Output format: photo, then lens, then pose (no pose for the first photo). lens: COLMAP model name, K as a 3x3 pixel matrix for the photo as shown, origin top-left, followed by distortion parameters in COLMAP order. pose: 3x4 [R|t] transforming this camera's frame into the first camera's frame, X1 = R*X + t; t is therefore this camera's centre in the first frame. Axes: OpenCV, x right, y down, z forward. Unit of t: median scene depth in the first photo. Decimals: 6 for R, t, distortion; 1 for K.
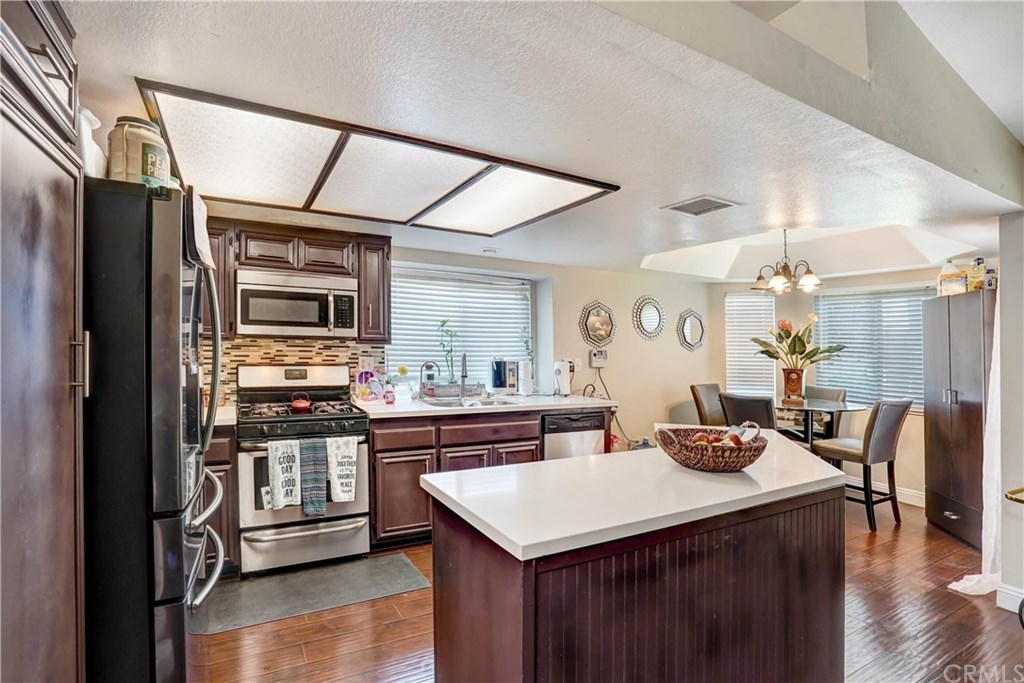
lens RADIAL K [[486.8, 0, 512.0], [0, 486.8, 341.5], [0, 0, 1]] dist [-0.040041, 0.000120]
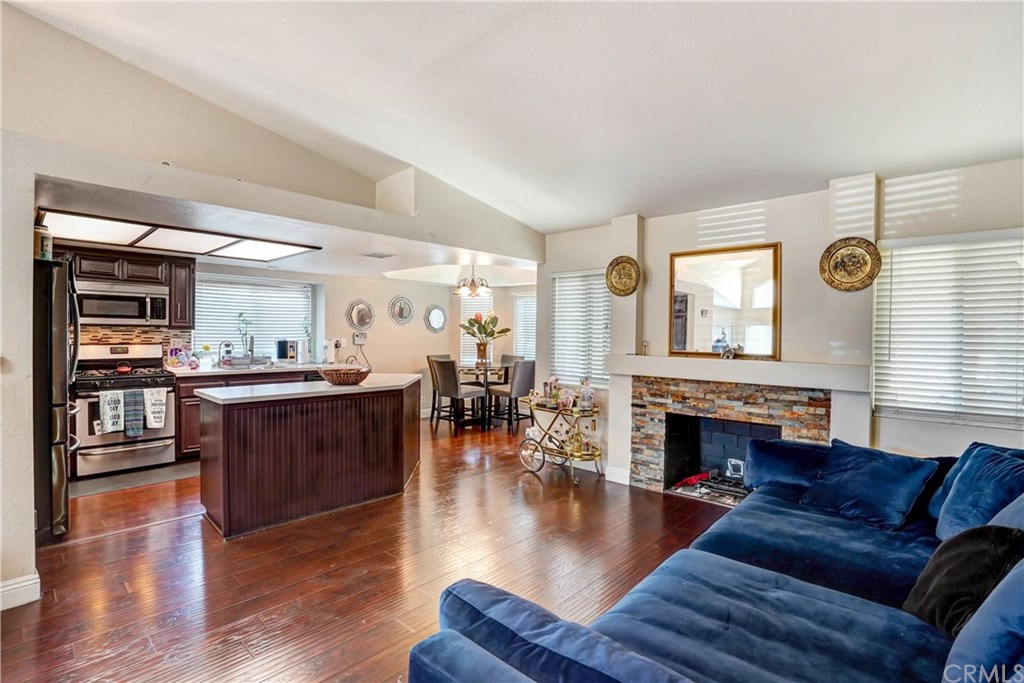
lens RADIAL K [[474.8, 0, 510.1], [0, 474.8, 318.0], [0, 0, 1]] dist [-0.001926, 0.000590]
pose [[0.957643, 0.000559, 0.287956, 0.287481], [0.004445, 0.999850, -0.016722, -0.001676], [-0.287923, 0.017294, 0.957498, -0.757270]]
